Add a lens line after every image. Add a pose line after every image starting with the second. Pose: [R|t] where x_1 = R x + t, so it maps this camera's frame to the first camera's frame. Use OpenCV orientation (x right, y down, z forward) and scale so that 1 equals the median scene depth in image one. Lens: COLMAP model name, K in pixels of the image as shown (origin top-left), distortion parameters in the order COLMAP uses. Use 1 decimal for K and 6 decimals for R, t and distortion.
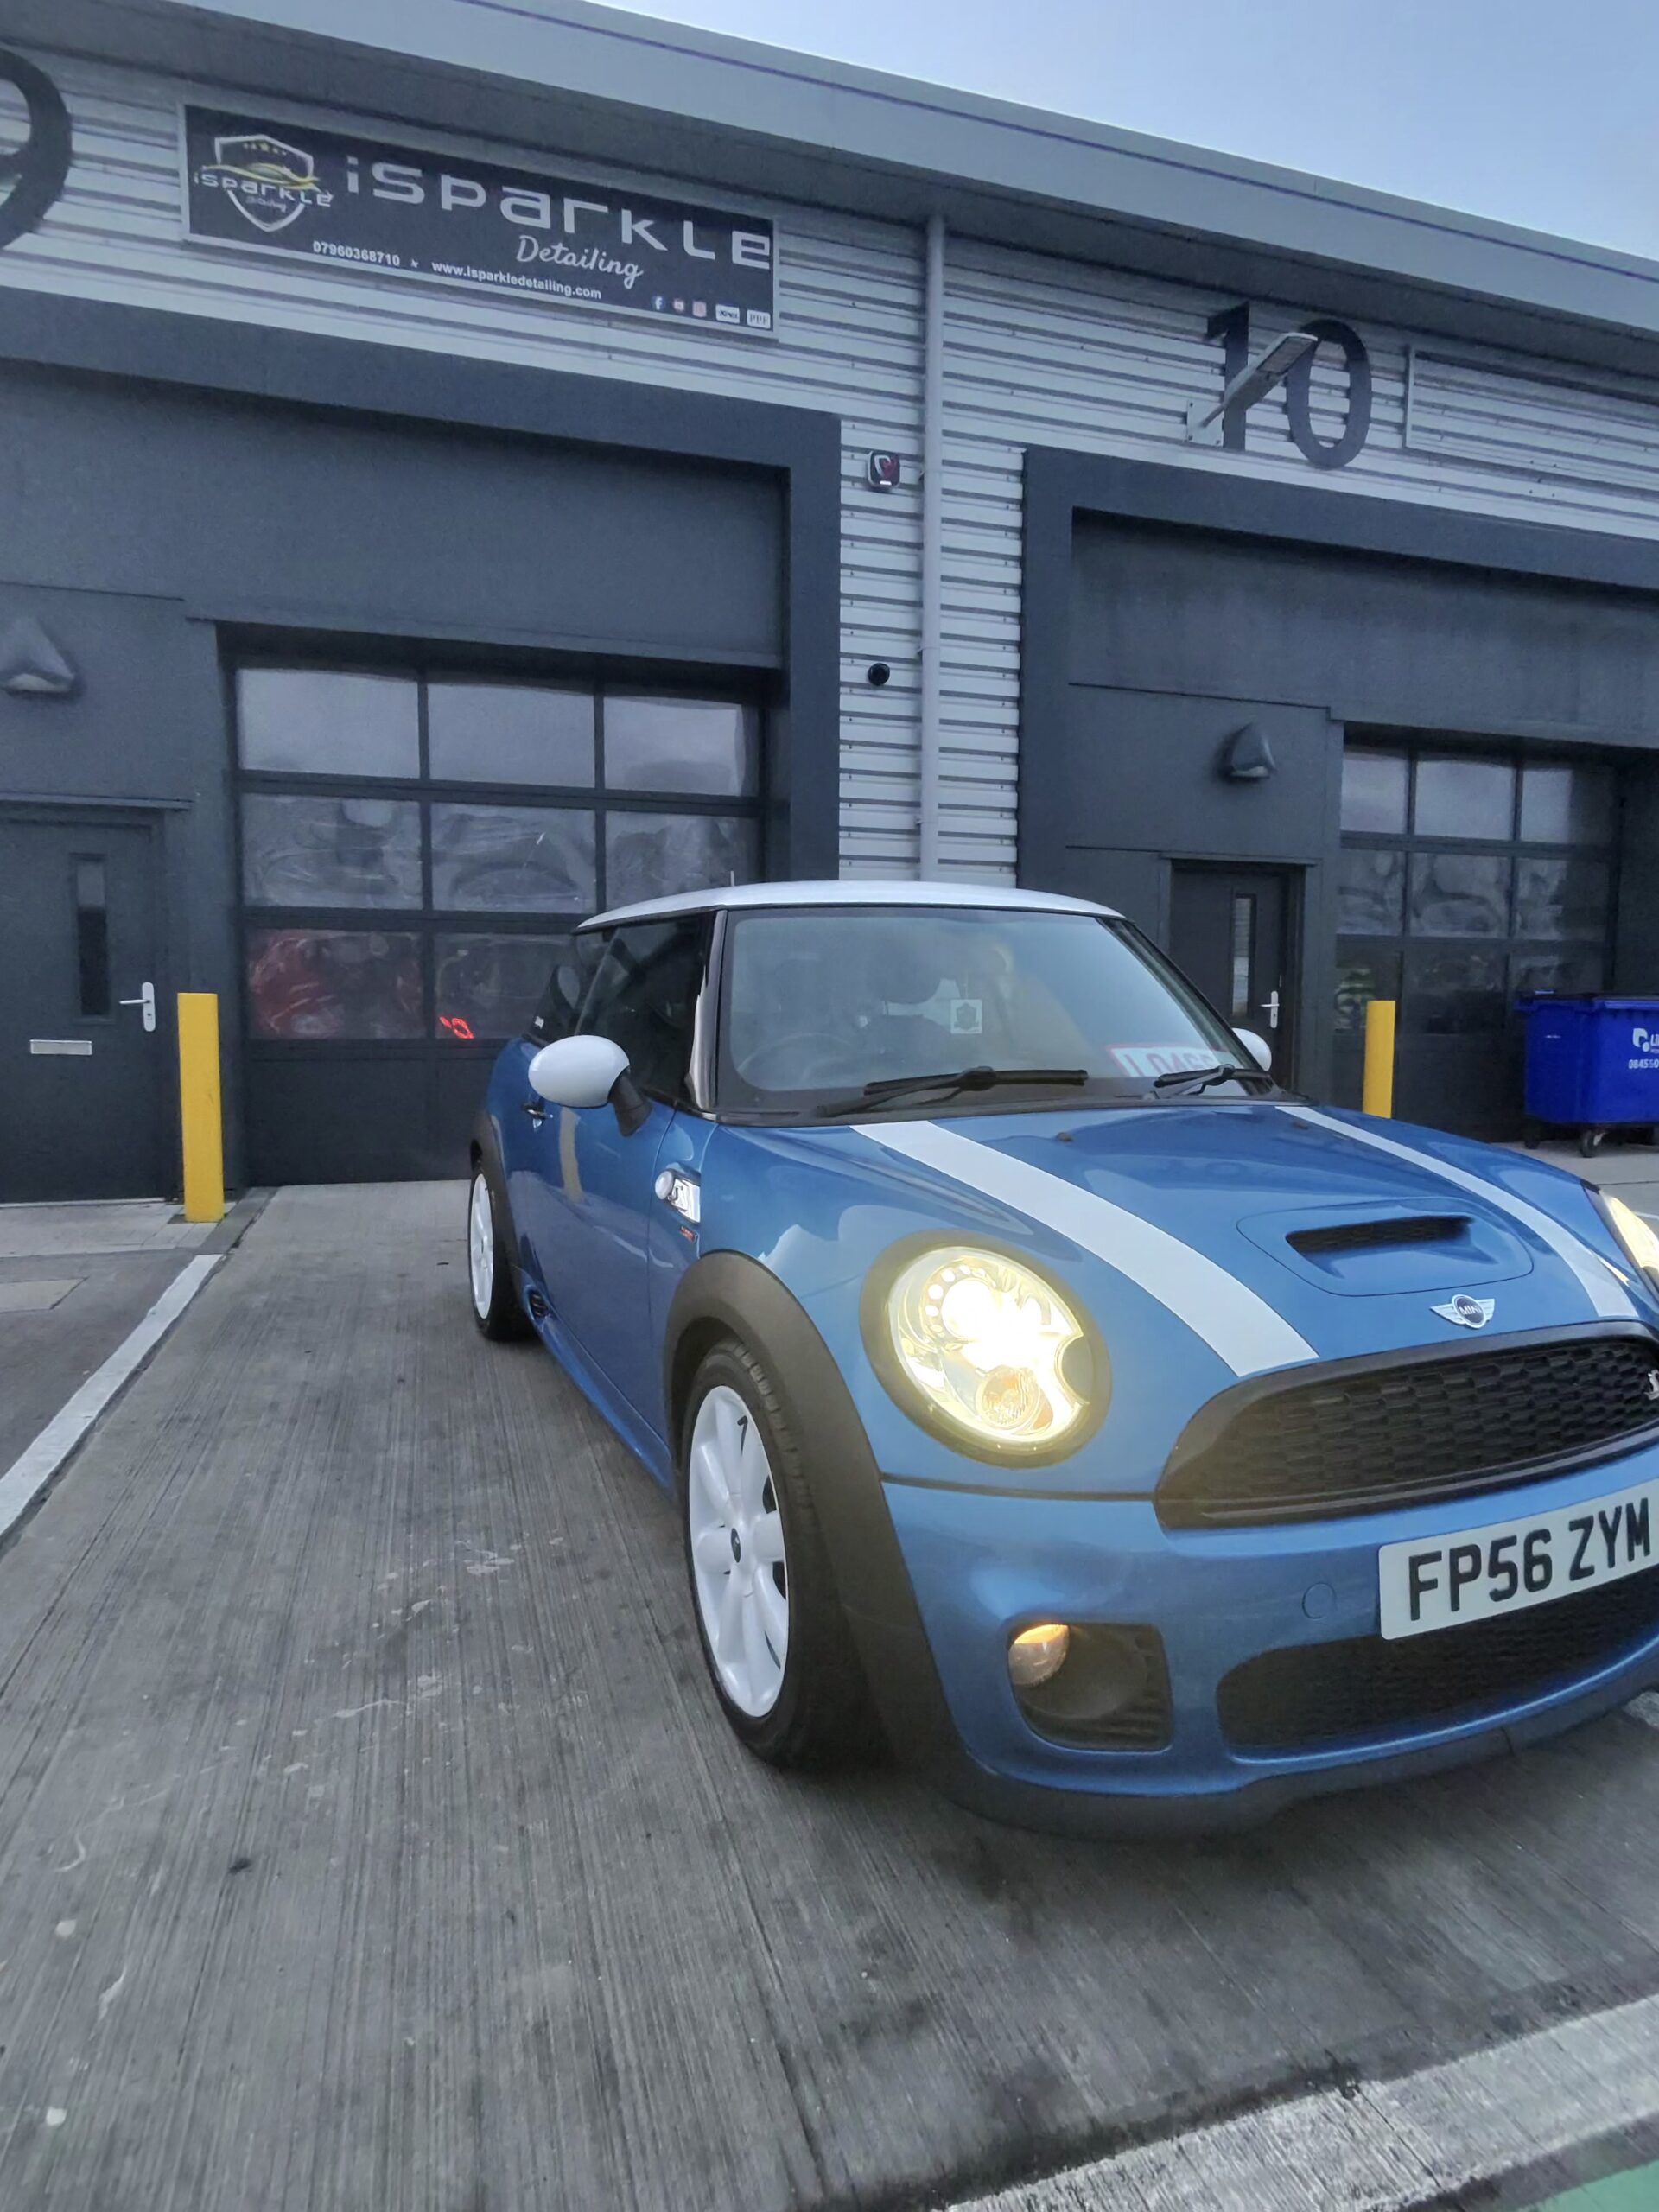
lens RADIAL K [[1269.0, 0, 834.5], [0, 1269.0, 1113.8], [0, 0, 1]] dist [0.001260, 0.000032]
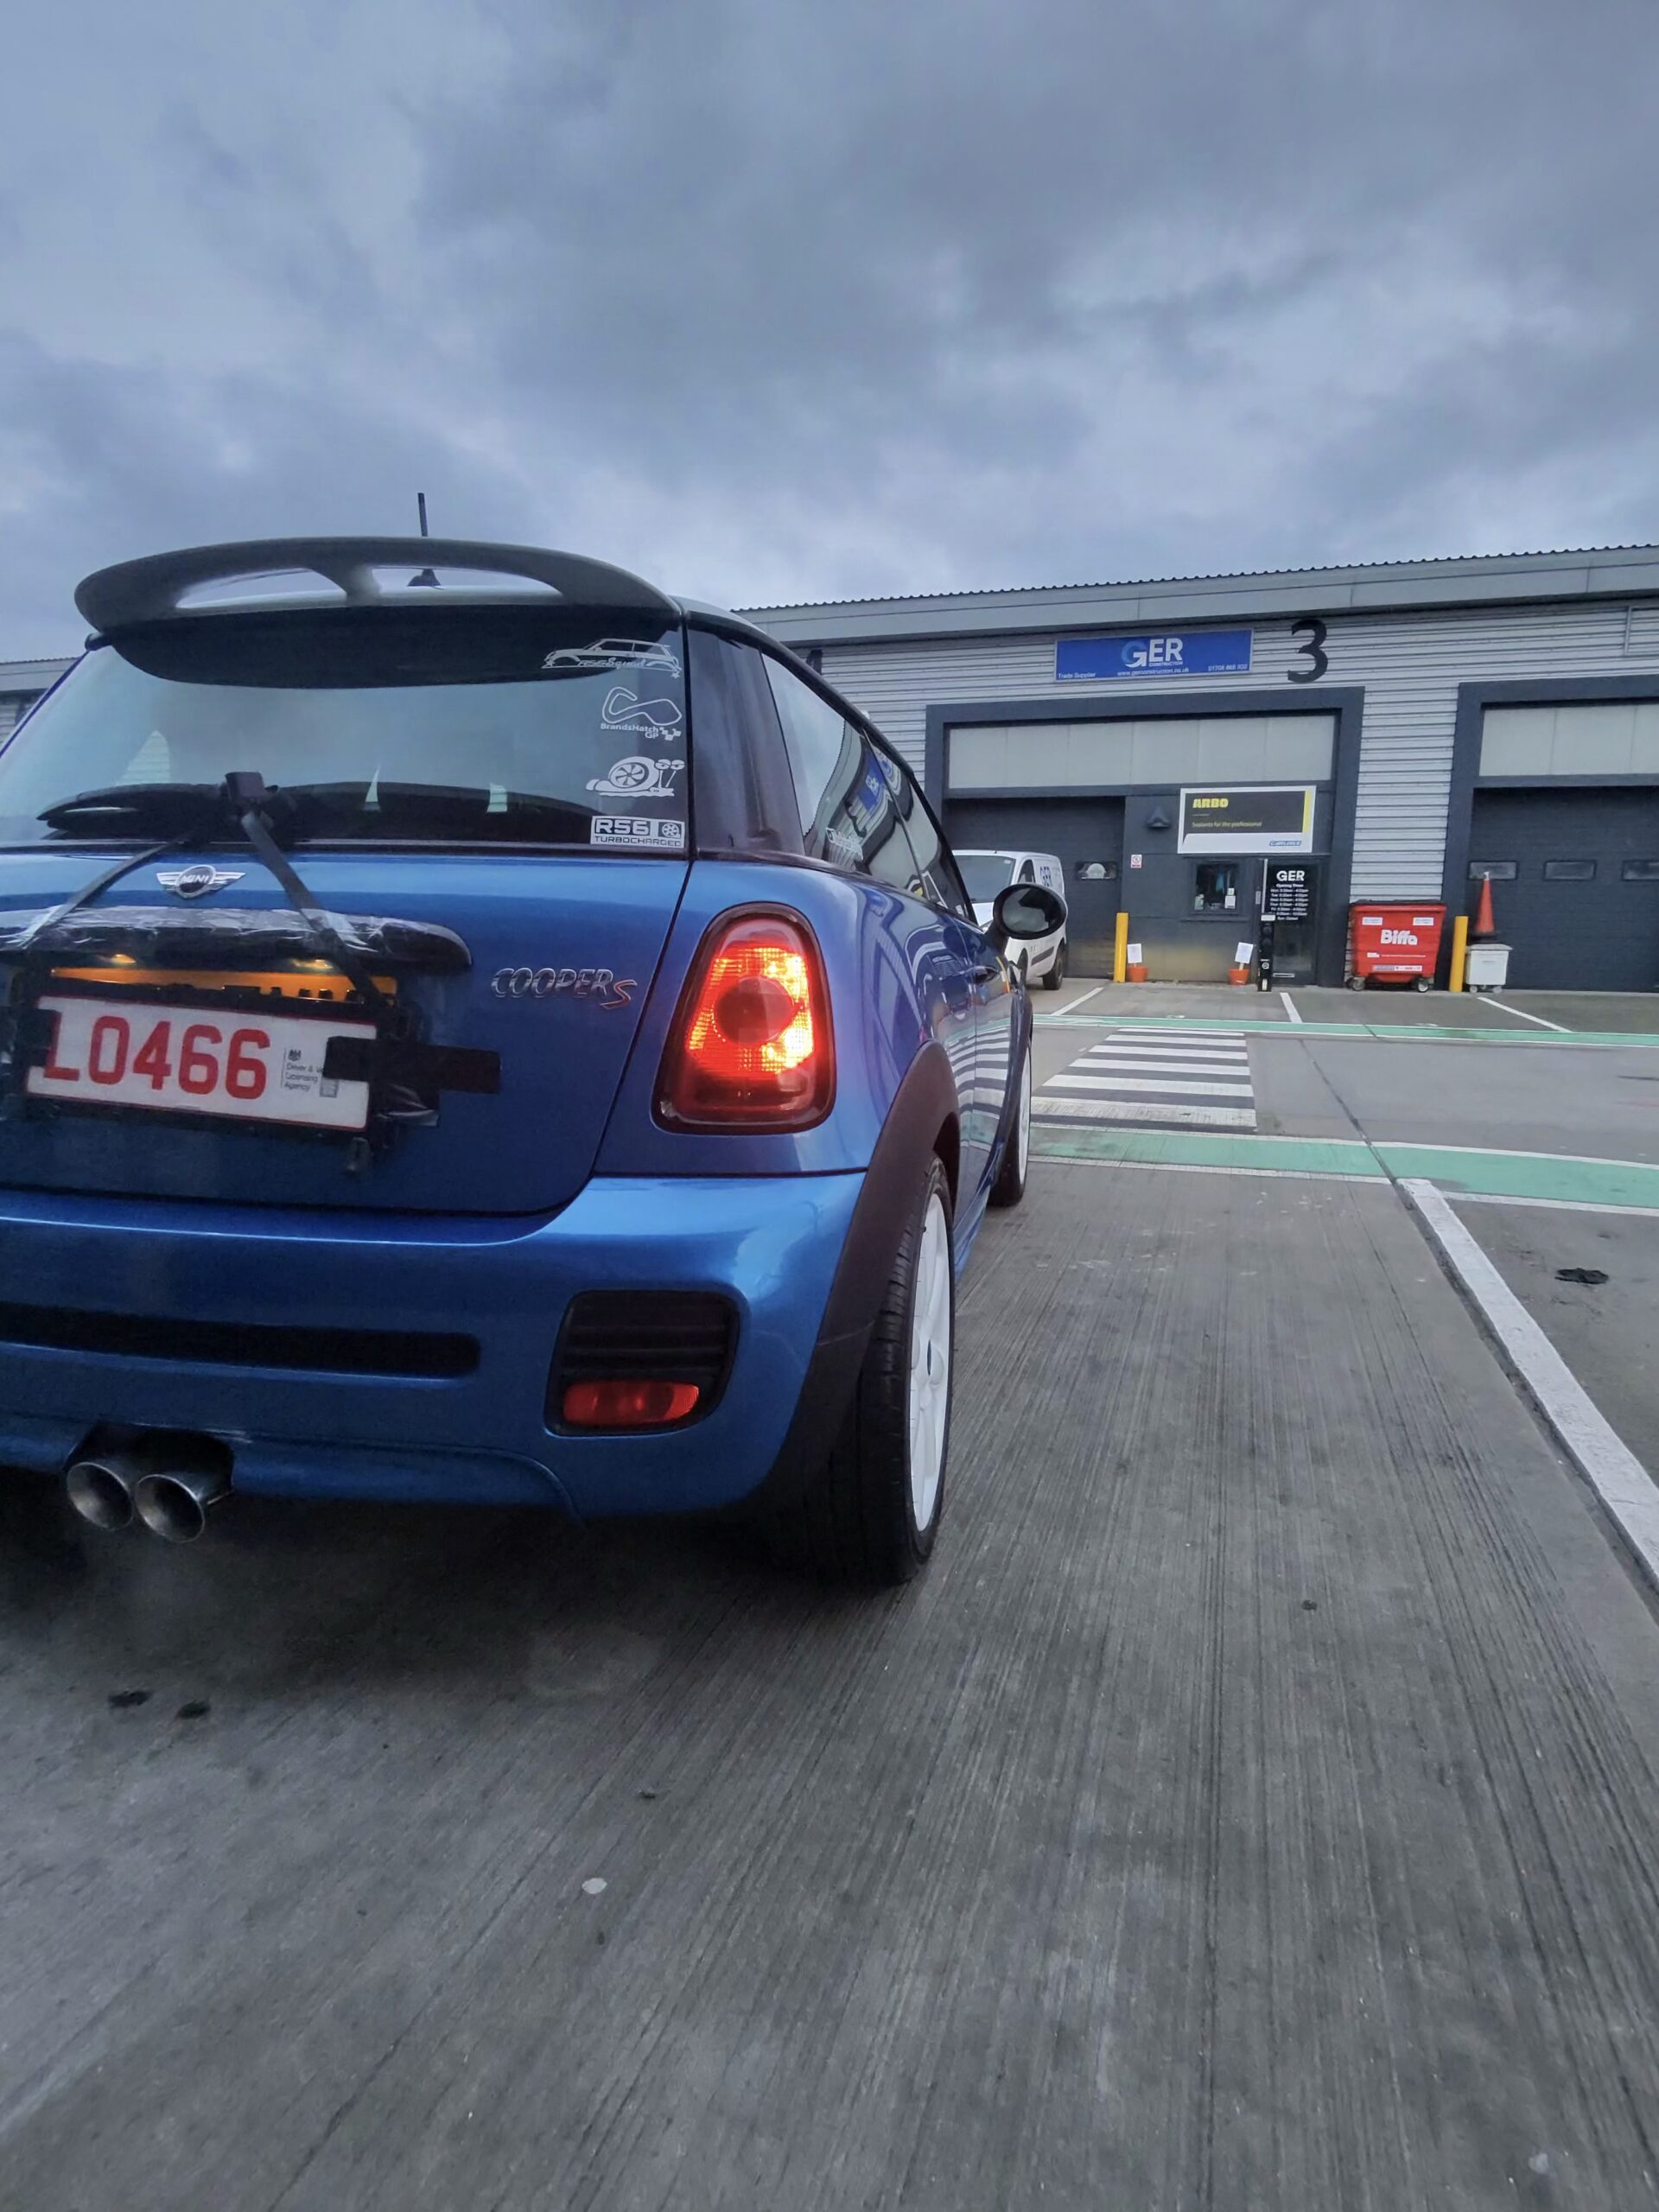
lens RADIAL K [[1231.0, 0, 834.4], [0, 1231.0, 1115.7], [0, 0, 1]] dist [-0.001439, -0.000876]
pose [[-0.811624, -0.104562, 0.574746, -0.584793], [0.034774, 0.973459, 0.226205, -0.090421], [-0.583144, 0.203579, -0.786447, 1.605950]]
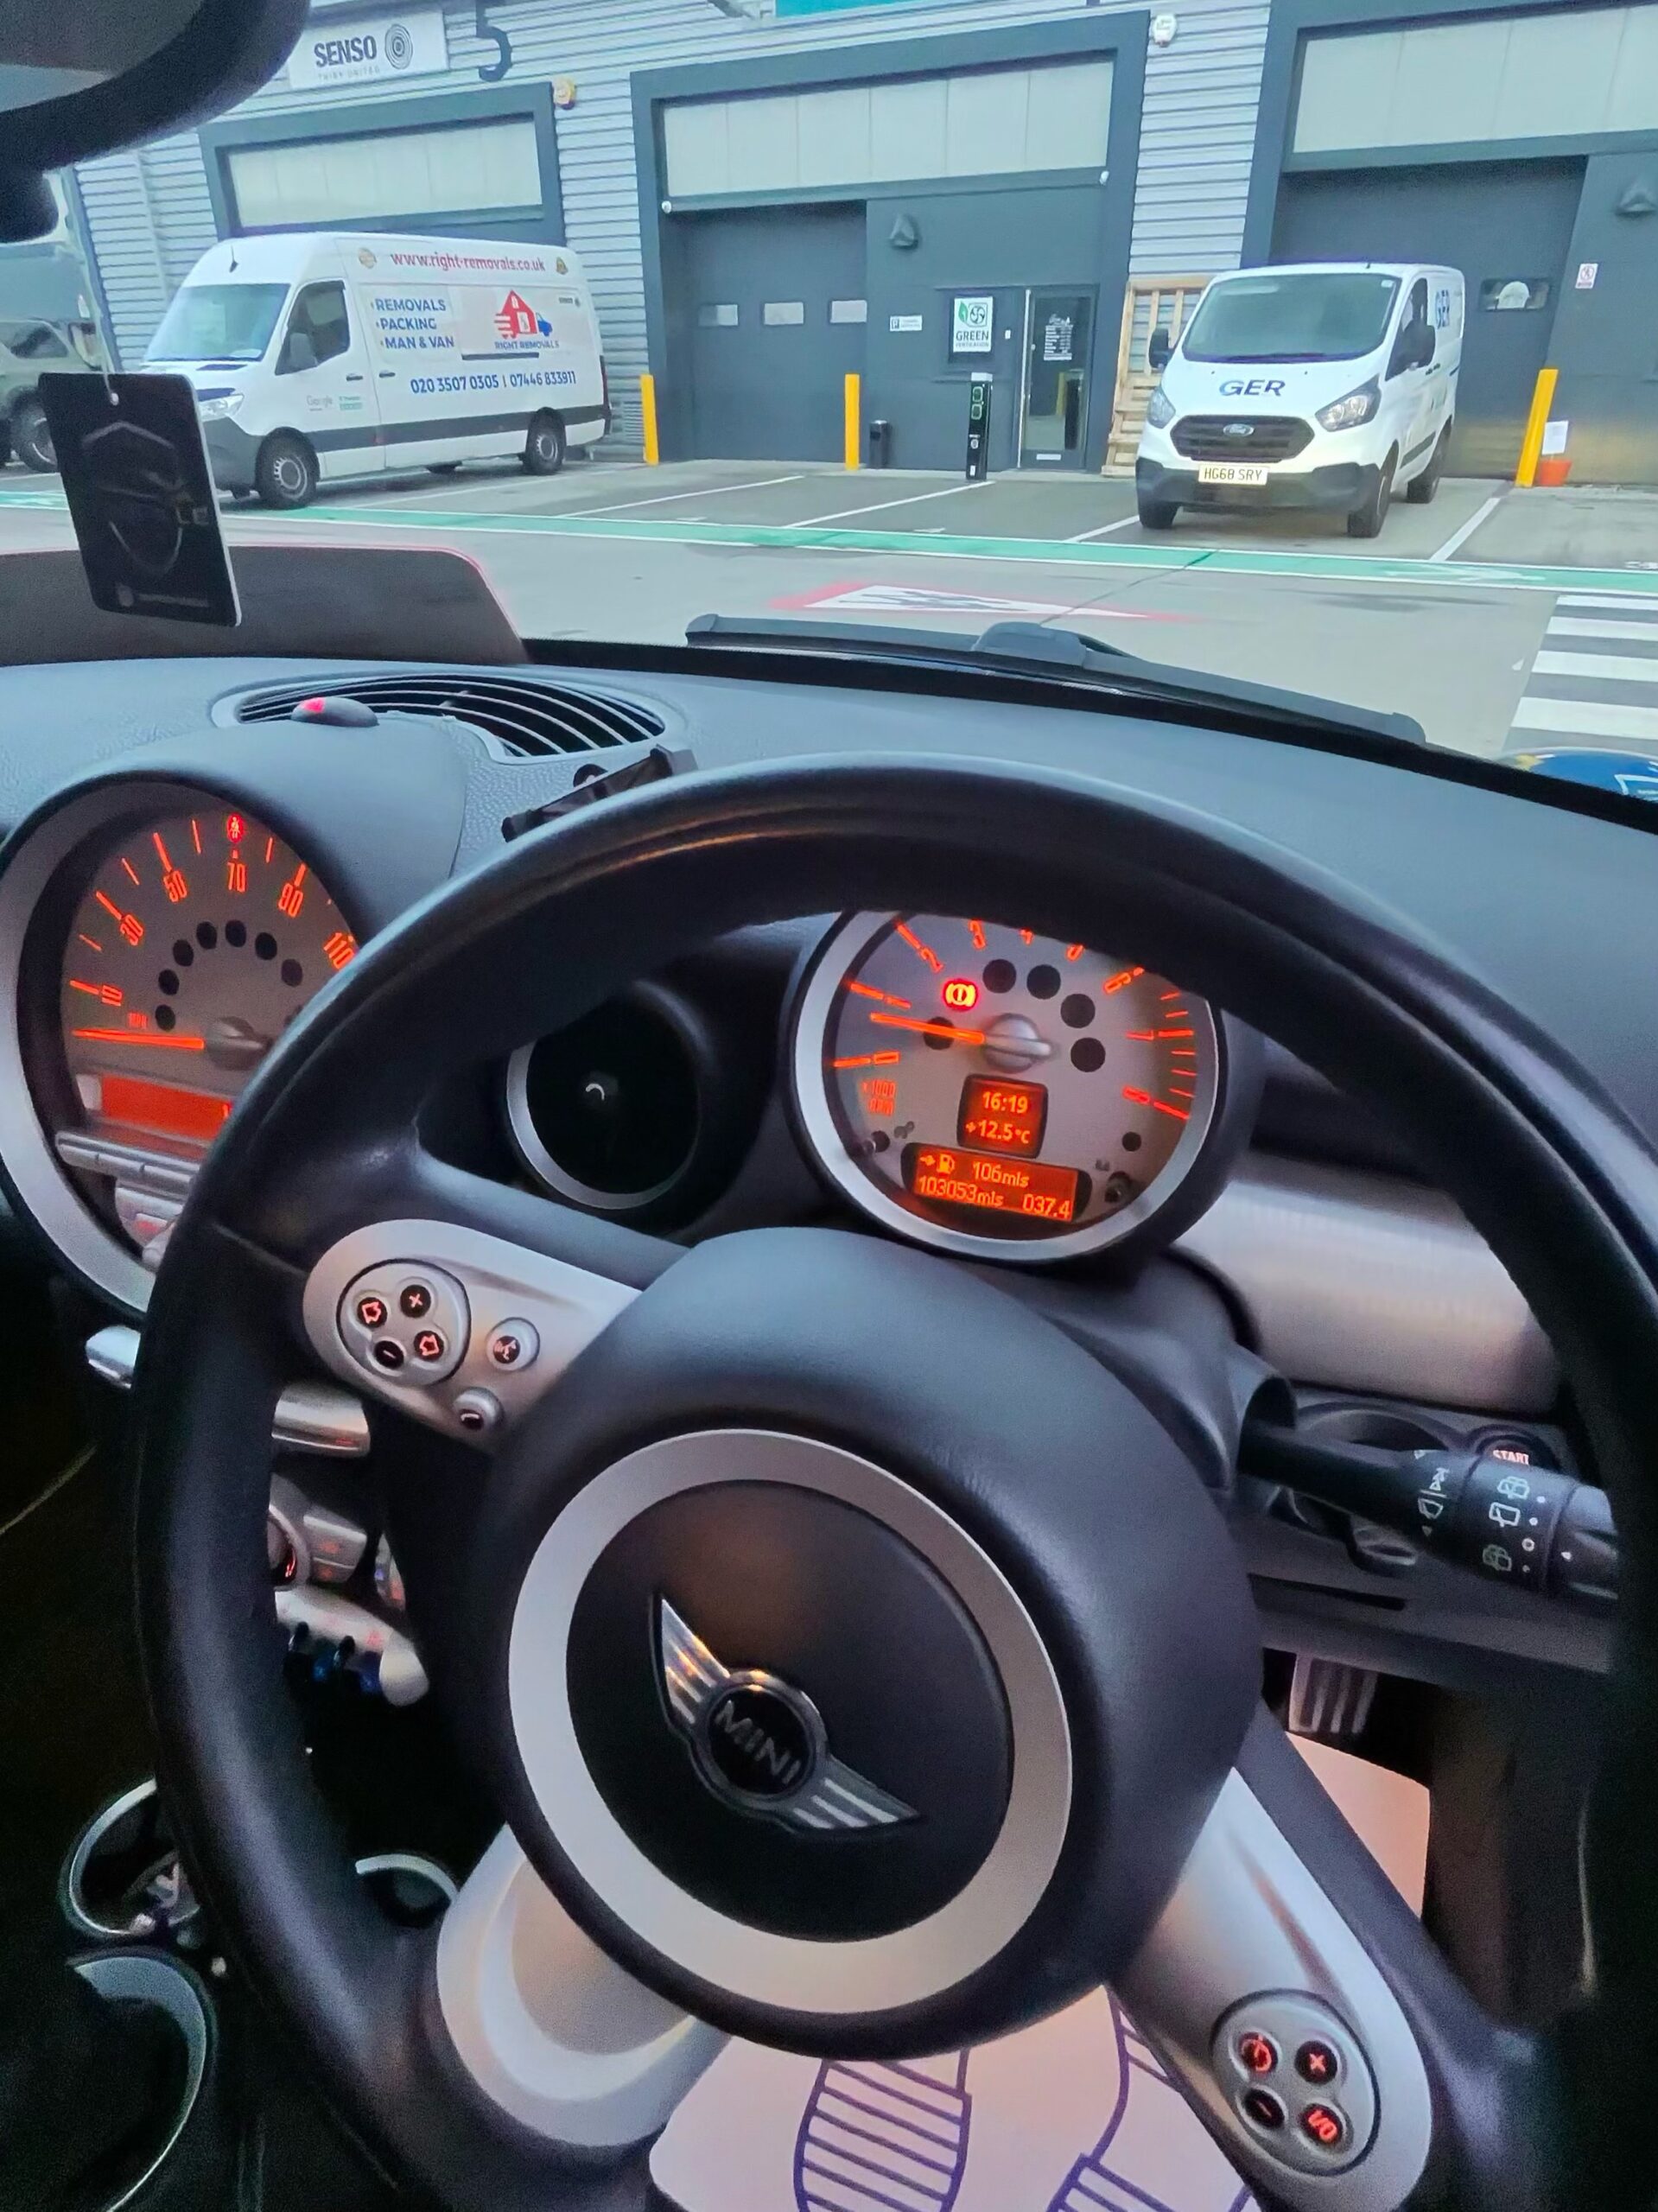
lens RADIAL K [[1350.9, 0, 831.7], [0, 1350.9, 1130.9], [0, 0, 1]] dist [-0.006586, -0.000053]
pose [[-0.701894, -0.348570, 0.621164, -0.101895], [0.065222, 0.836960, 0.543364, -0.088248], [-0.709289, 0.421897, -0.564722, 0.941545]]
